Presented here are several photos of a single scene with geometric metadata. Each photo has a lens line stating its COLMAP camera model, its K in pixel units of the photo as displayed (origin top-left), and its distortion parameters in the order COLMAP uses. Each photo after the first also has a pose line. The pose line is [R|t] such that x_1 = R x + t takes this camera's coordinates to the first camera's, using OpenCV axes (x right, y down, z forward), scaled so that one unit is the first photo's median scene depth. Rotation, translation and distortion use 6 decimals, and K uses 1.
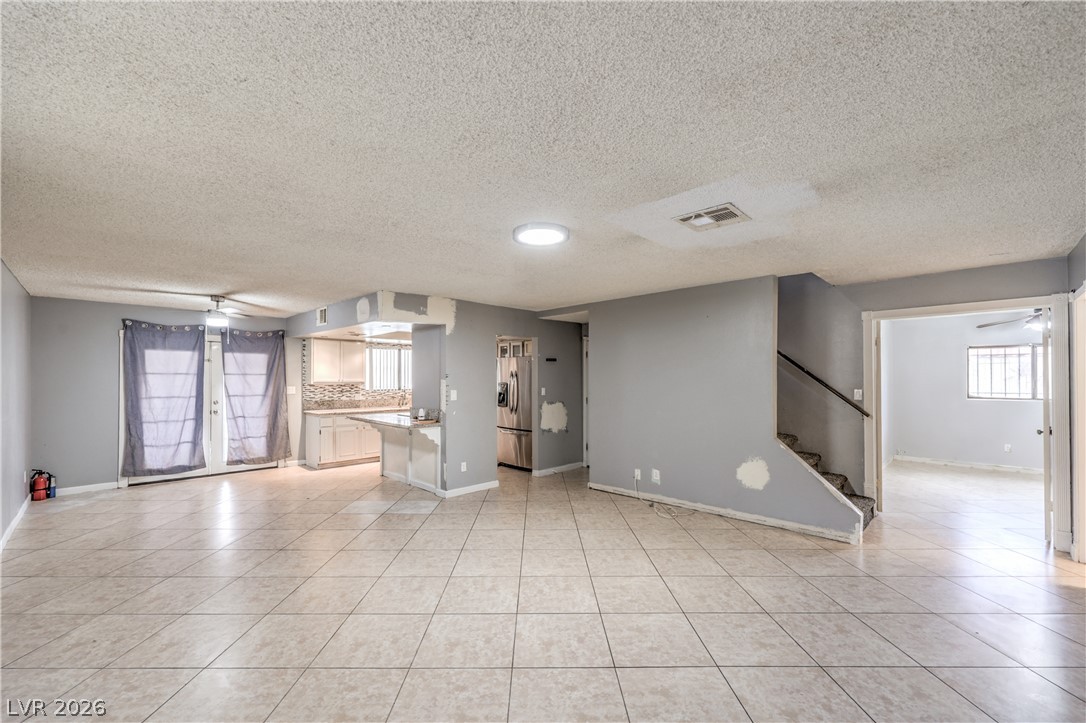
lens RADIAL K [[439.3, 0, 540.4], [0, 439.3, 375.6], [0, 0, 1]] dist [0.001290, -0.000027]
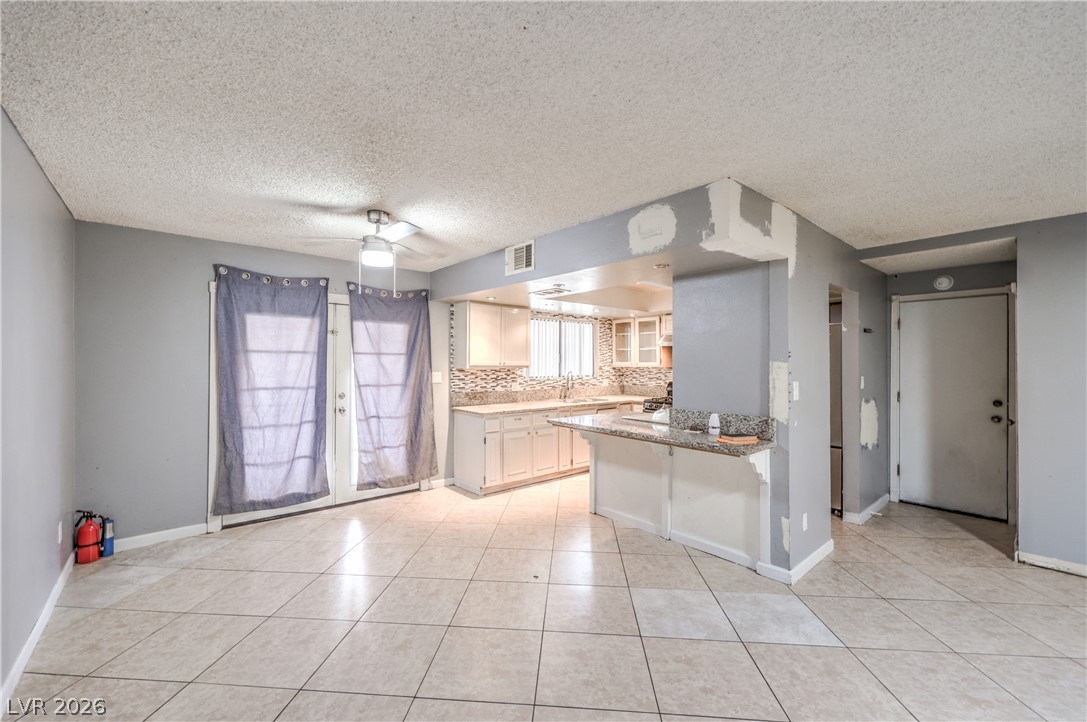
lens RADIAL K [[437.5, 0, 545.5], [0, 437.5, 360.1], [0, 0, 1]] dist [0.001498, 0.000124]
pose [[0.997274, 0.002698, -0.073736, -0.395780], [-0.002741, 0.999996, -0.000481, 0.007079], [0.073734, 0.000682, 0.997278, 0.376251]]
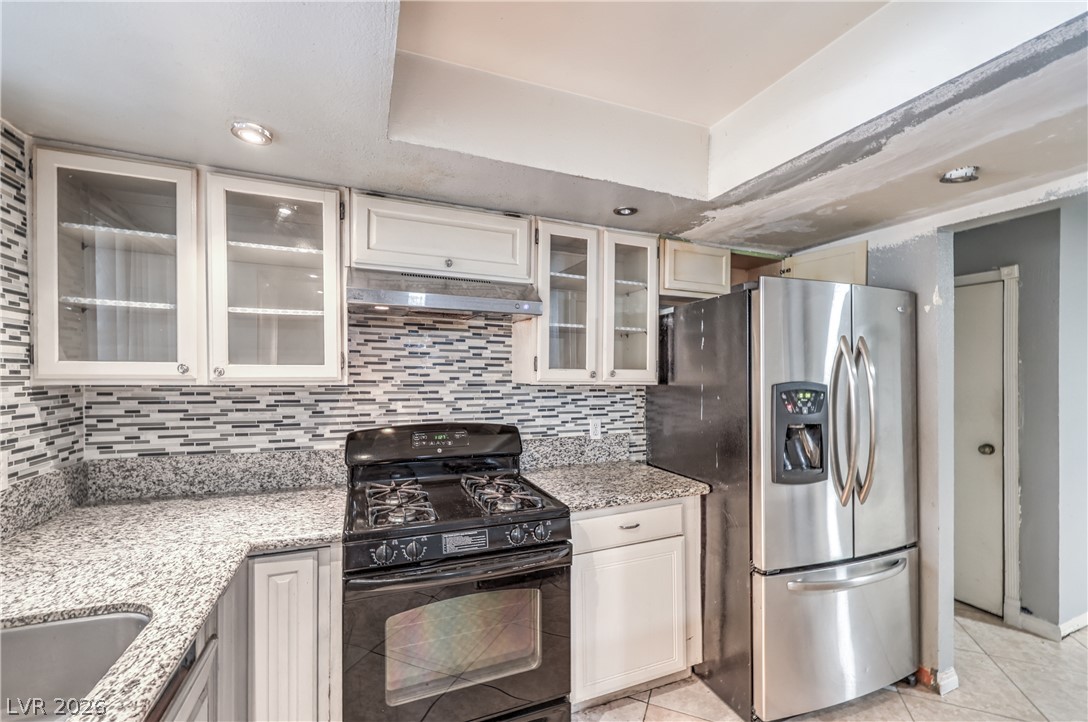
lens RADIAL K [[449.9, 0, 545.3], [0, 449.9, 380.3], [0, 0, 1]] dist [-0.001633, -0.000155]
pose [[0.396749, -0.008346, 0.917889, -0.411622], [-0.010244, 0.999856, 0.013519, 0.014816], [-0.917870, -0.014766, 0.396607, 1.160877]]
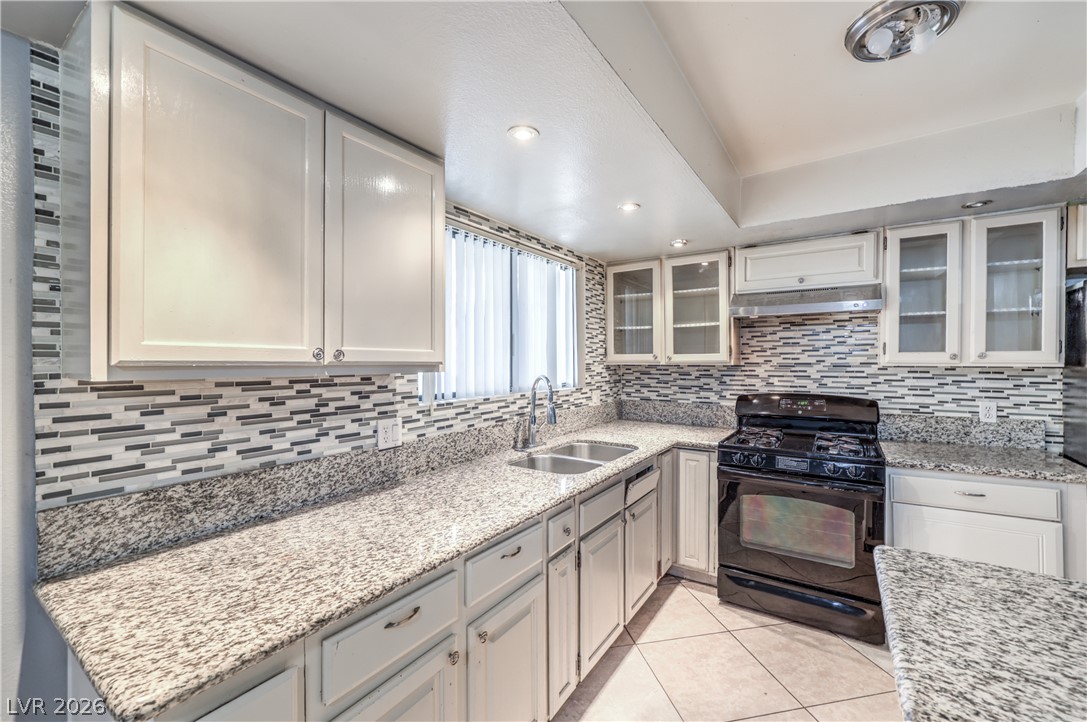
lens RADIAL K [[441.7, 0, 546.1], [0, 441.7, 364.4], [0, 0, 1]] dist [-0.002019, -0.000361]
pose [[0.981930, -0.005054, 0.189178, -0.479748], [0.002553, 0.999906, 0.013463, 0.015333], [-0.189229, -0.012737, 0.981850, 0.974584]]
